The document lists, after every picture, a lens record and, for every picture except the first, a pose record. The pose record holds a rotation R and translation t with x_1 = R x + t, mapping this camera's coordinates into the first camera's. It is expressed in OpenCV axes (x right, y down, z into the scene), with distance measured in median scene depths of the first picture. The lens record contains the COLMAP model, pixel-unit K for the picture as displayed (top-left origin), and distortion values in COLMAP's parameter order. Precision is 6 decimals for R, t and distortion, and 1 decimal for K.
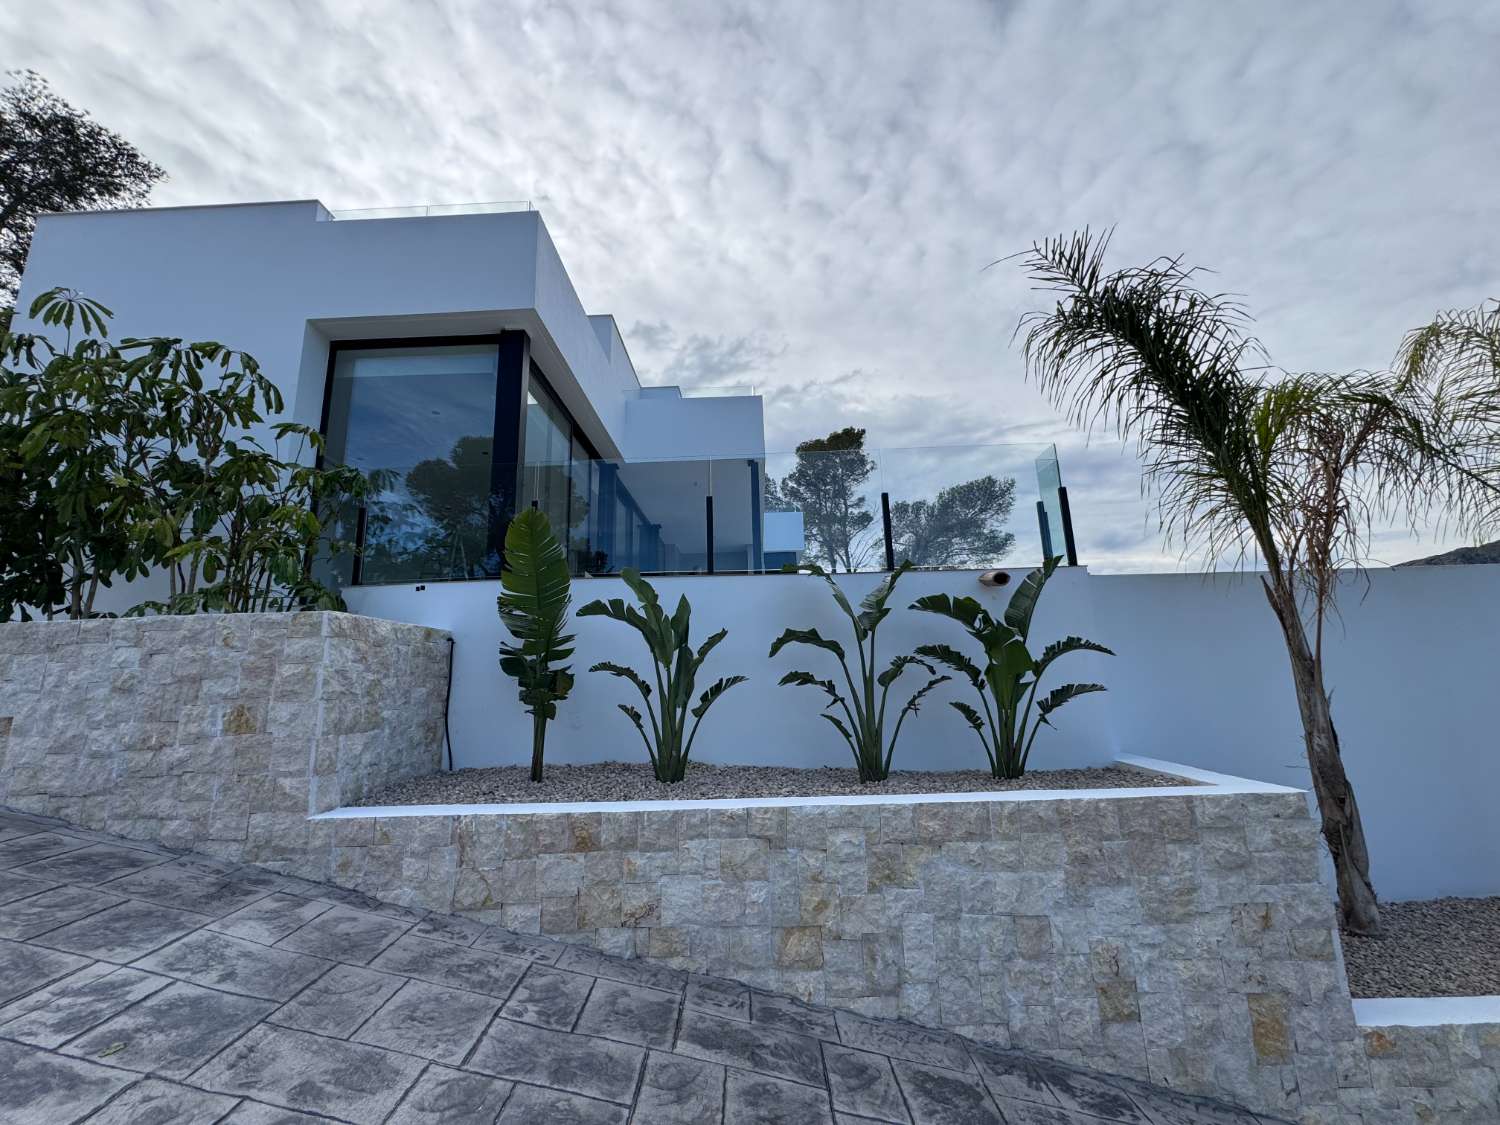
lens RADIAL K [[590.8, 0, 750.0], [0, 590.8, 562.5], [0, 0, 1]] dist [0.001278, -0.000047]
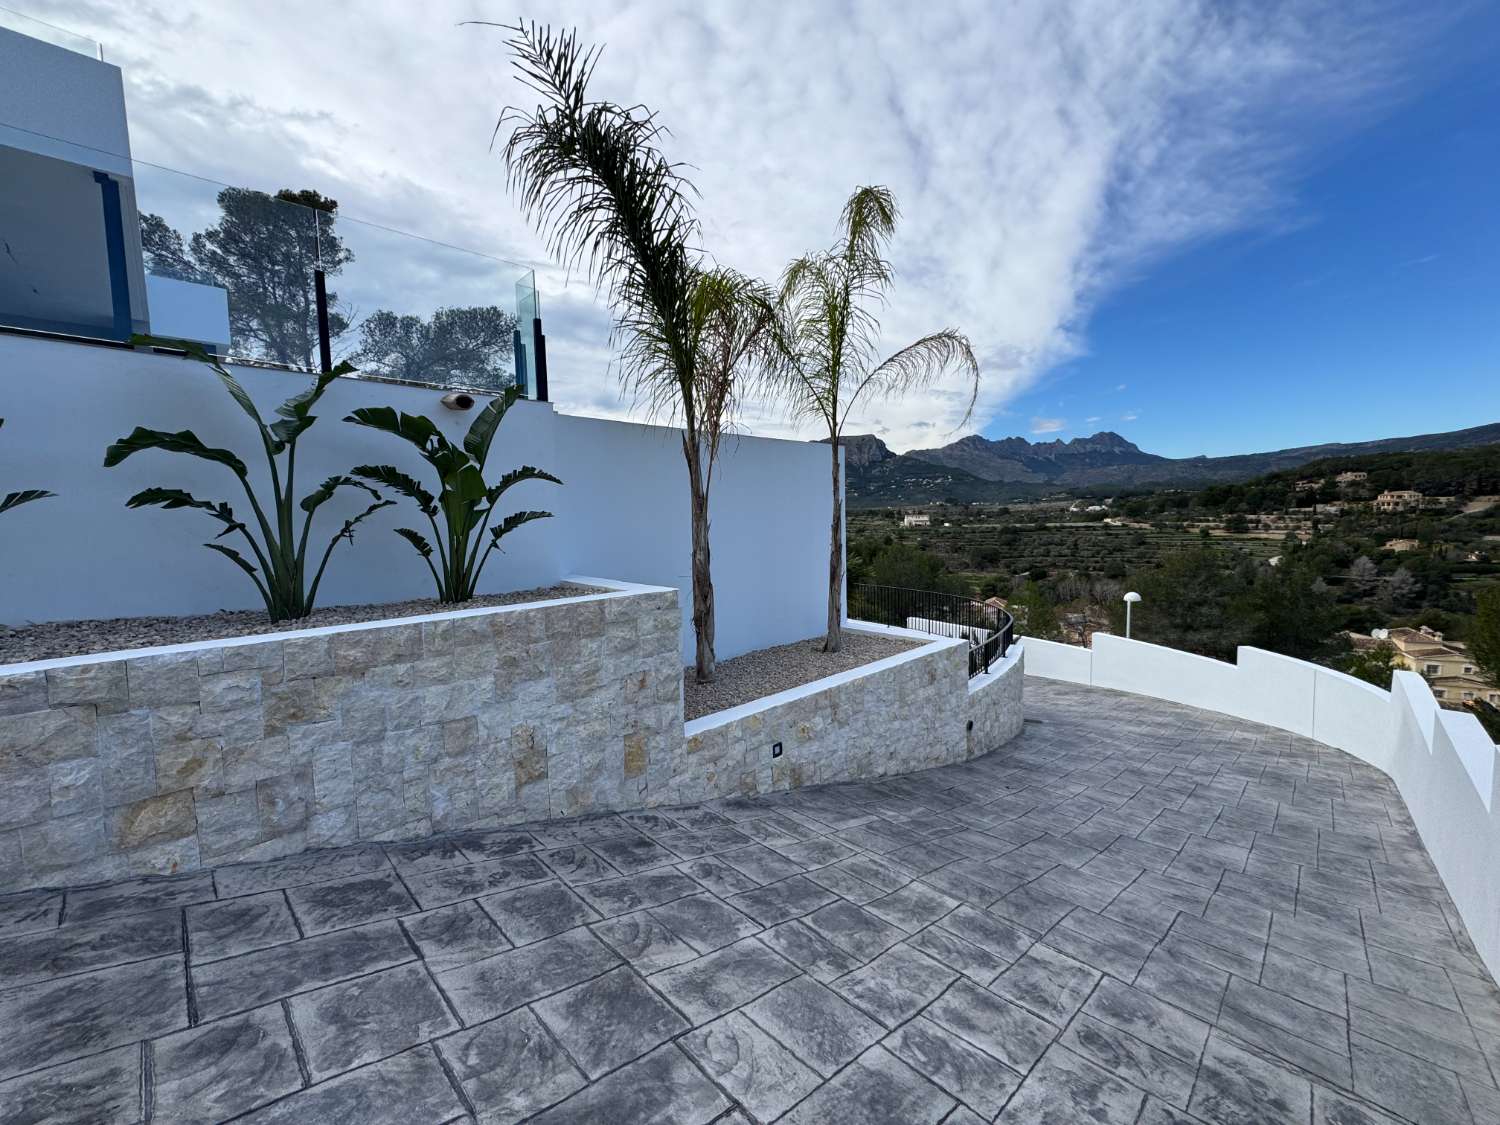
lens RADIAL K [[590.8, 0, 750.0], [0, 590.8, 562.5], [0, 0, 1]] dist [0.001278, -0.000047]
pose [[0.716010, -0.038580, 0.697023, 0.112175], [-0.135100, 0.971938, 0.192576, 0.043298], [-0.684892, -0.232054, 0.690705, -0.031645]]
